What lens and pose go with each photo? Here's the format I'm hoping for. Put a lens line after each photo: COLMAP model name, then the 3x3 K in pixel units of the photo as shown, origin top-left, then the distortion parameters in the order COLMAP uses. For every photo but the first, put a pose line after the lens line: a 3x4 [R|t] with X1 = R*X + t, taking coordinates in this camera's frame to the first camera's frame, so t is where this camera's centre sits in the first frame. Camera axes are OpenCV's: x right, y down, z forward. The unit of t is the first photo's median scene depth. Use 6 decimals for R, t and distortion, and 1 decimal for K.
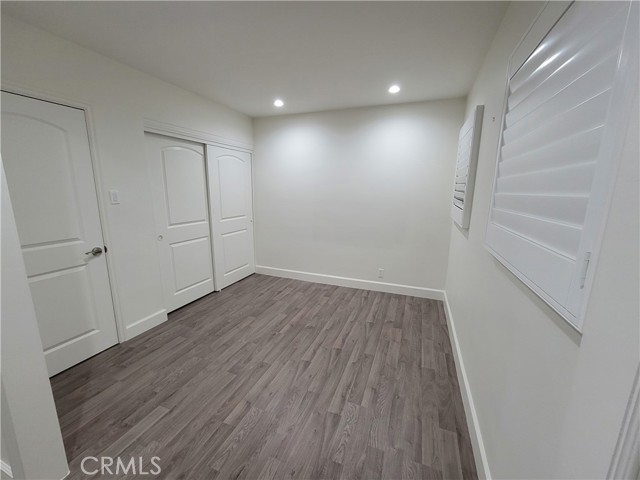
lens RADIAL K [[261.3, 0, 319.5], [0, 261.3, 246.8], [0, 0, 1]] dist [-0.007233, 0.002077]
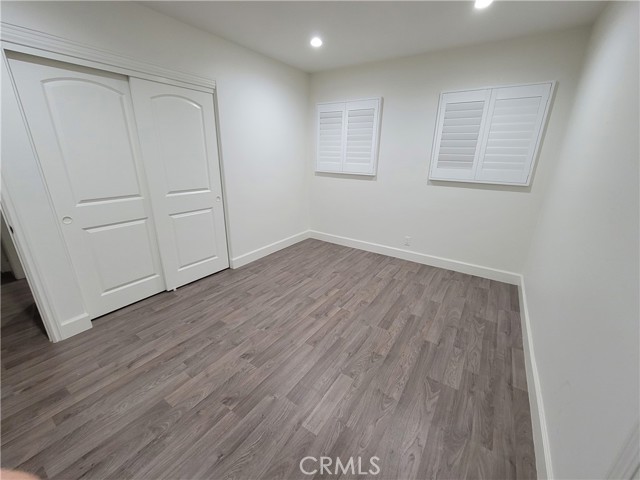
lens RADIAL K [[261.3, 0, 320.6], [0, 261.3, 234.0], [0, 0, 1]] dist [-0.007233, 0.002077]
pose [[0.972218, 0.079668, -0.220104, 0.144132], [-0.061527, 0.994210, 0.088092, -0.067139], [0.225848, -0.072102, 0.971491, 0.323589]]
